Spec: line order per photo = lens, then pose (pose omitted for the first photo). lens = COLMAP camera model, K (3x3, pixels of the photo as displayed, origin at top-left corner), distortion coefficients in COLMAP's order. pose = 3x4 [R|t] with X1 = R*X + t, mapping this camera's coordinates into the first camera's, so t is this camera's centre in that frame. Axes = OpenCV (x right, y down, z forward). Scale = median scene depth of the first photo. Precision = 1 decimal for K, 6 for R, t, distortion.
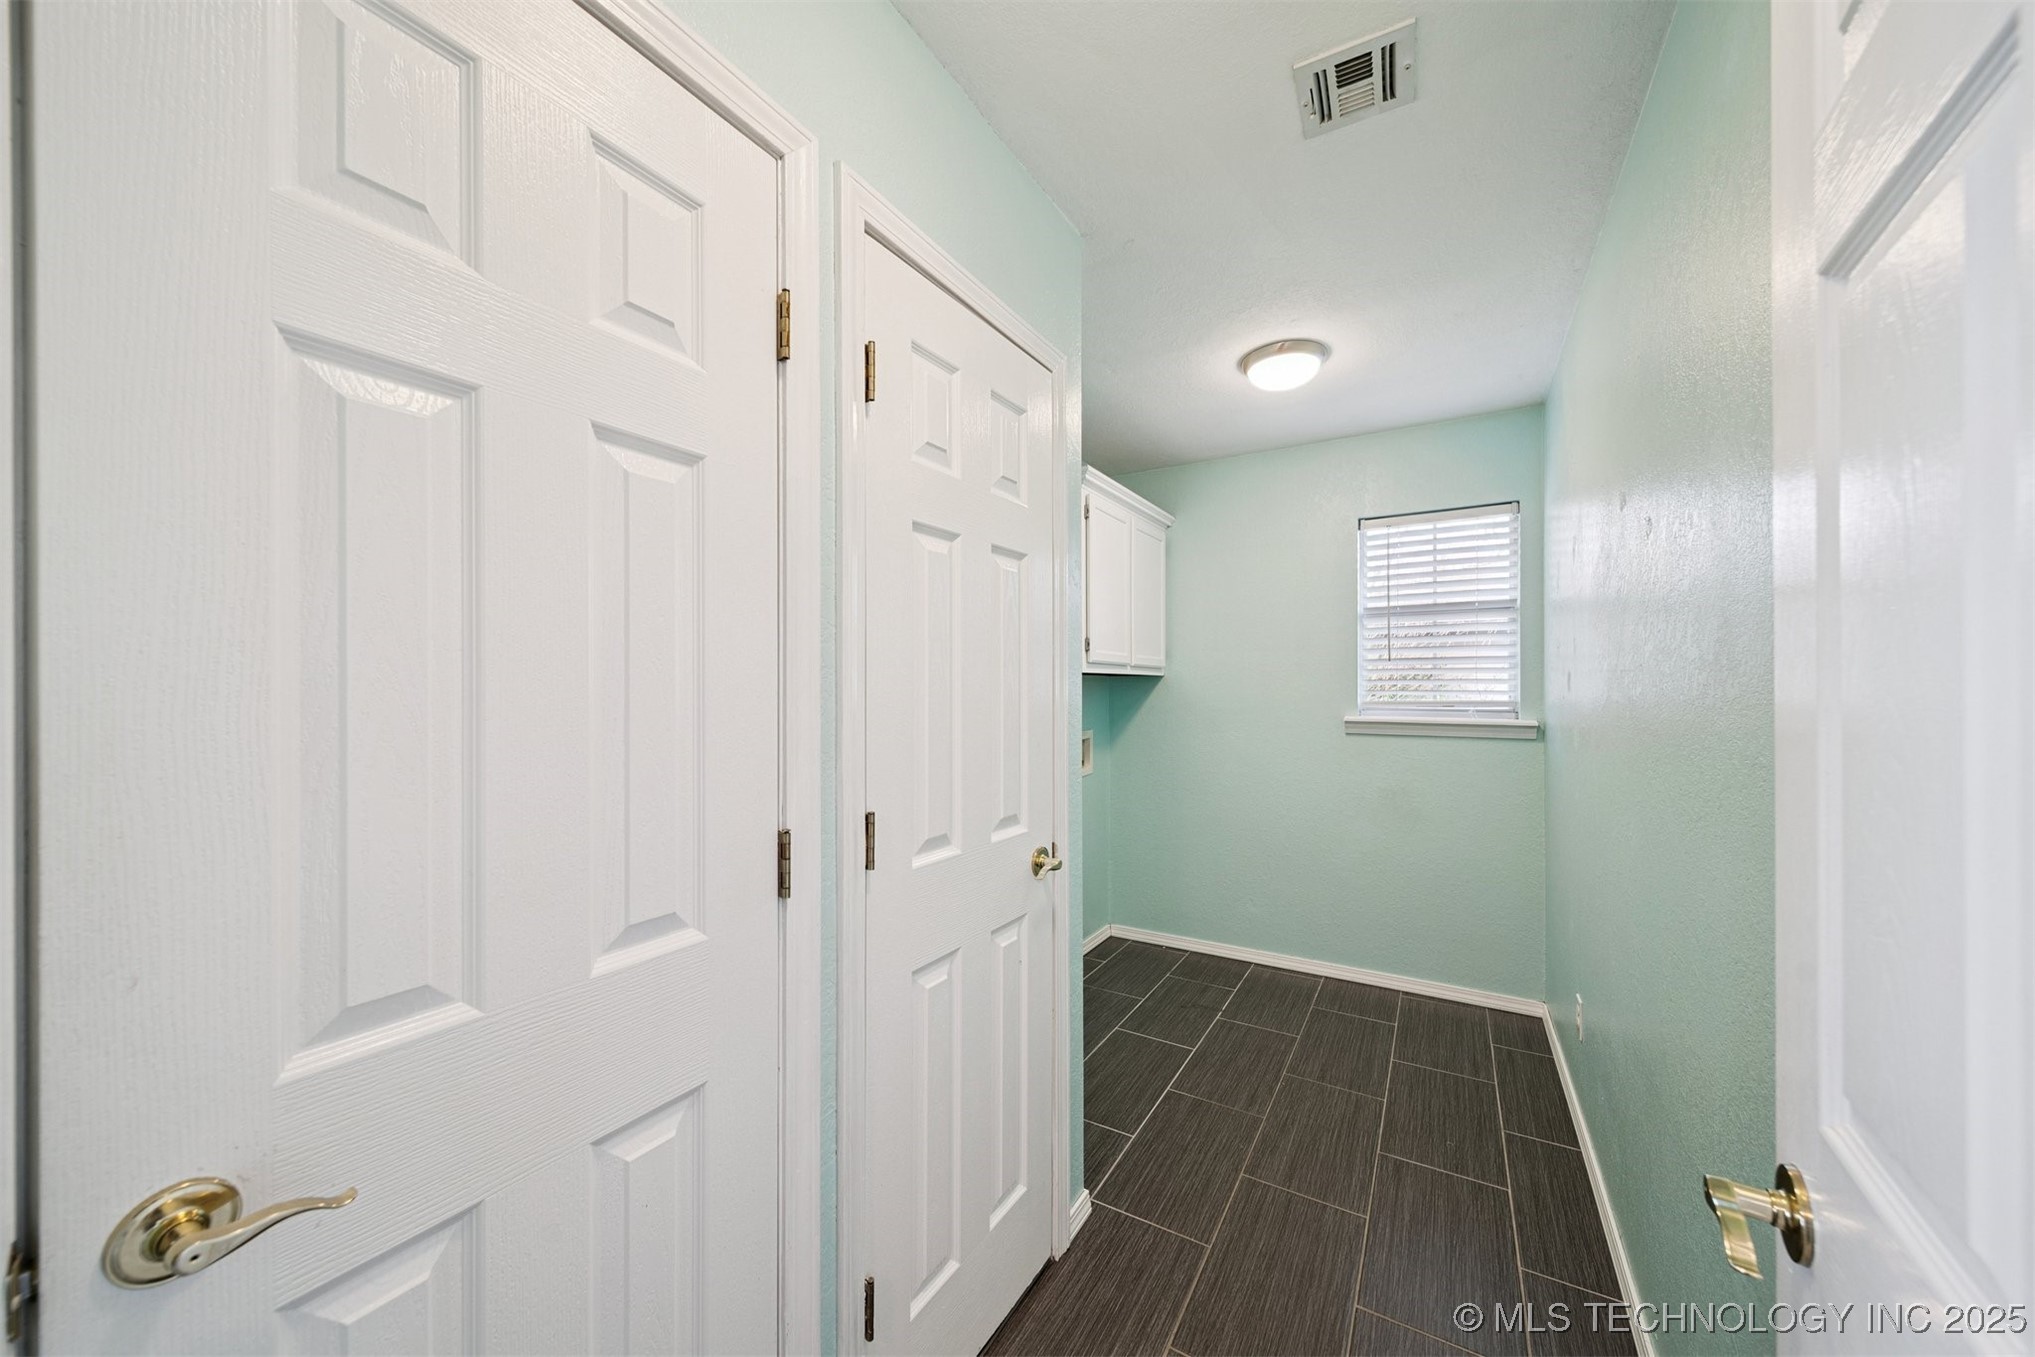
lens RADIAL K [[718.5, 0, 1020.3], [0, 718.5, 684.4], [0, 0, 1]] dist [0.002701, 0.000143]
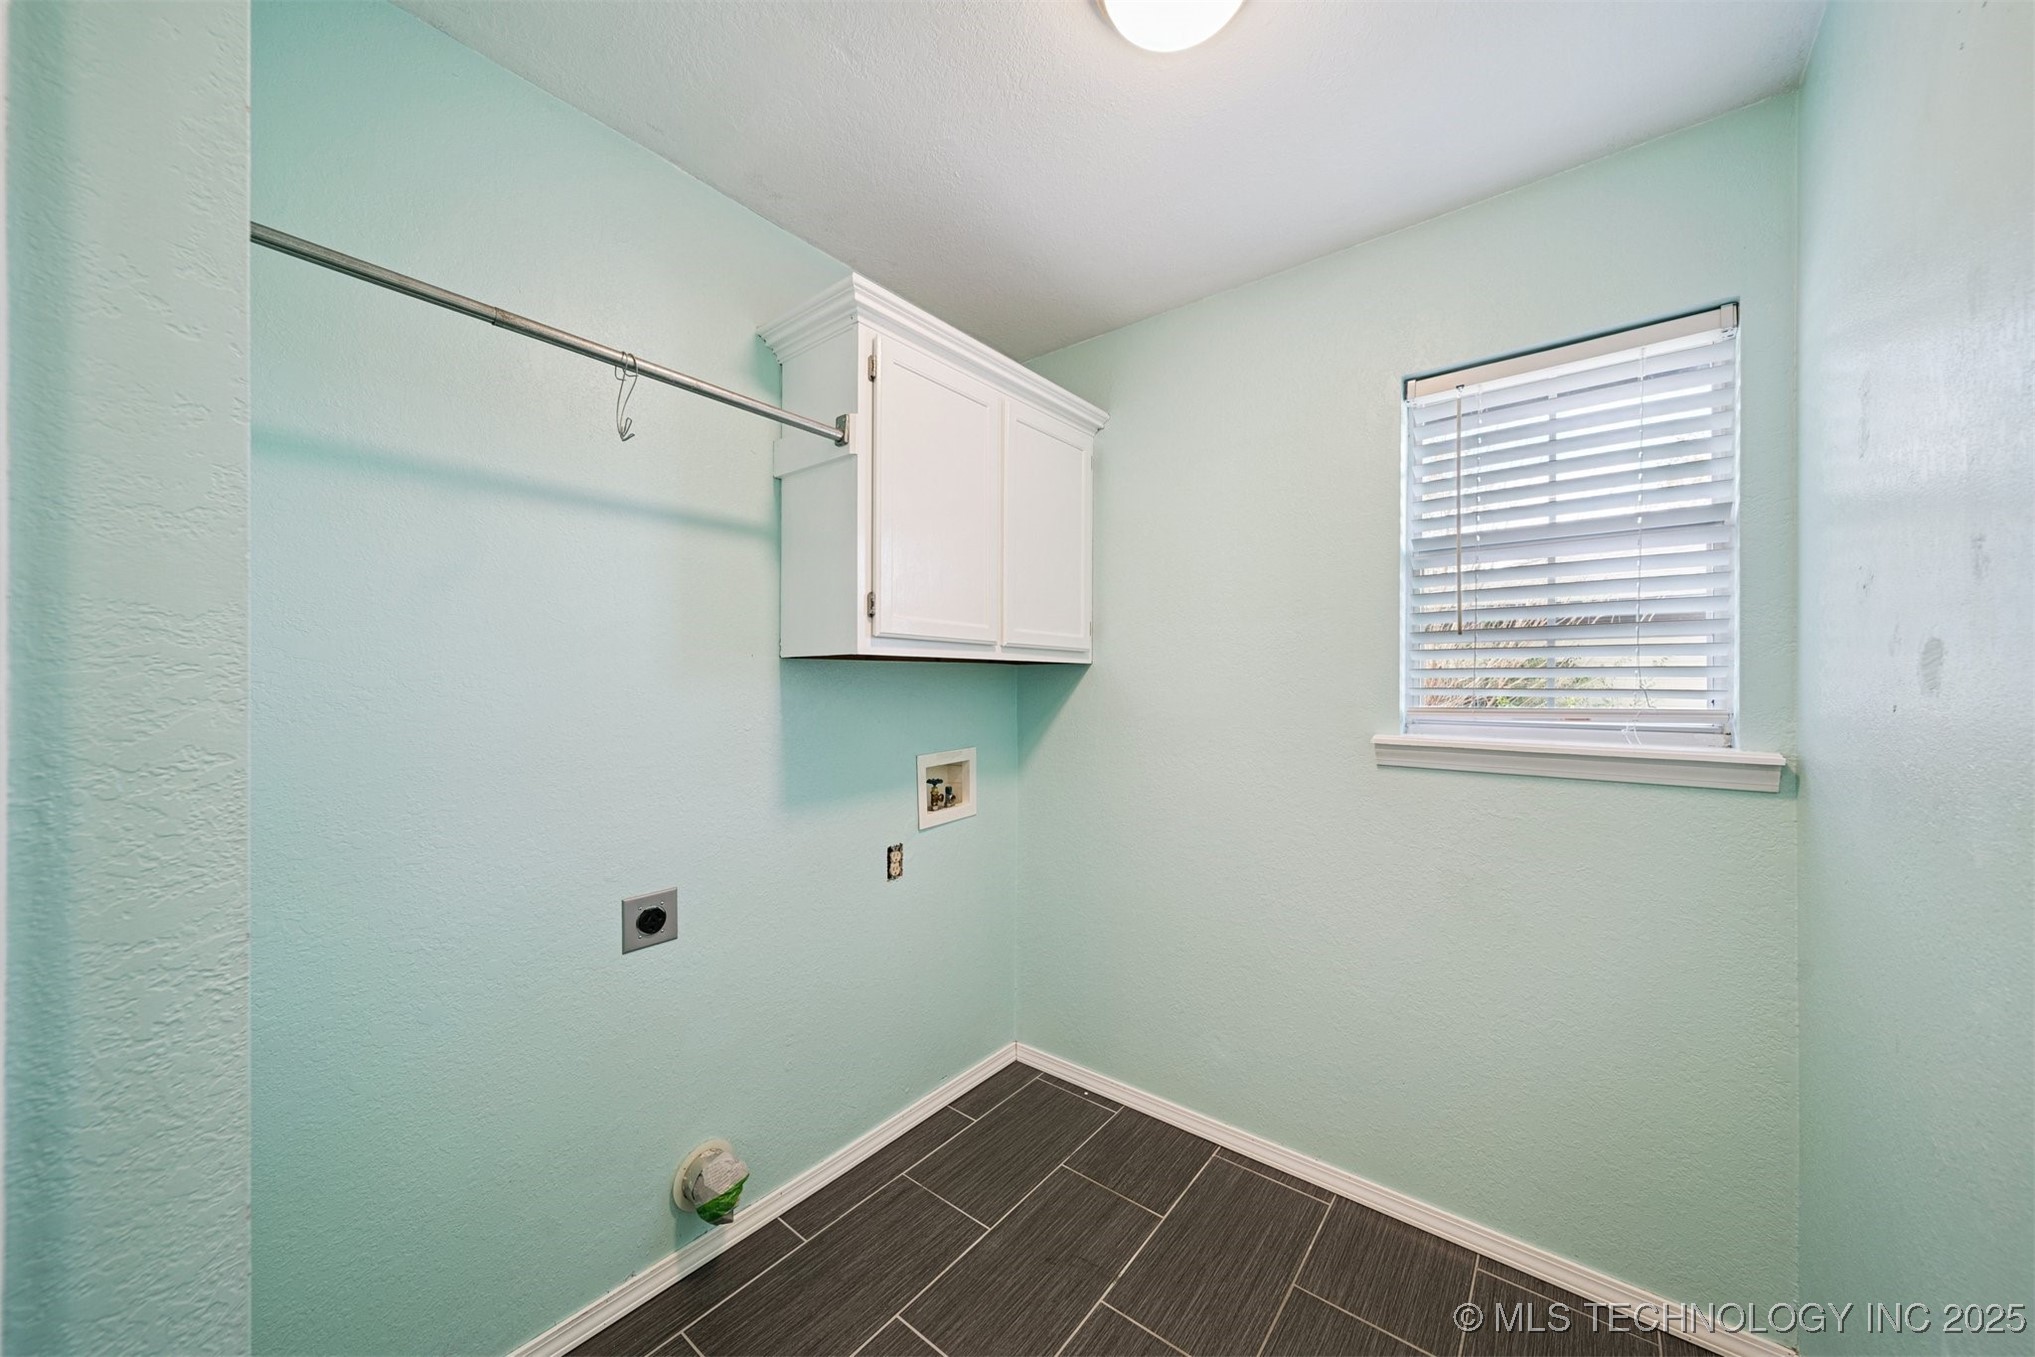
lens RADIAL K [[718.5, 0, 1015.5], [0, 718.5, 680.8], [0, 0, 1]] dist [0.002701, 0.000143]
pose [[0.991169, 0.002910, -0.132571, 0.258000], [-0.002677, 0.999995, 0.001935, 0.002483], [0.132576, -0.001563, 0.991172, 0.425182]]
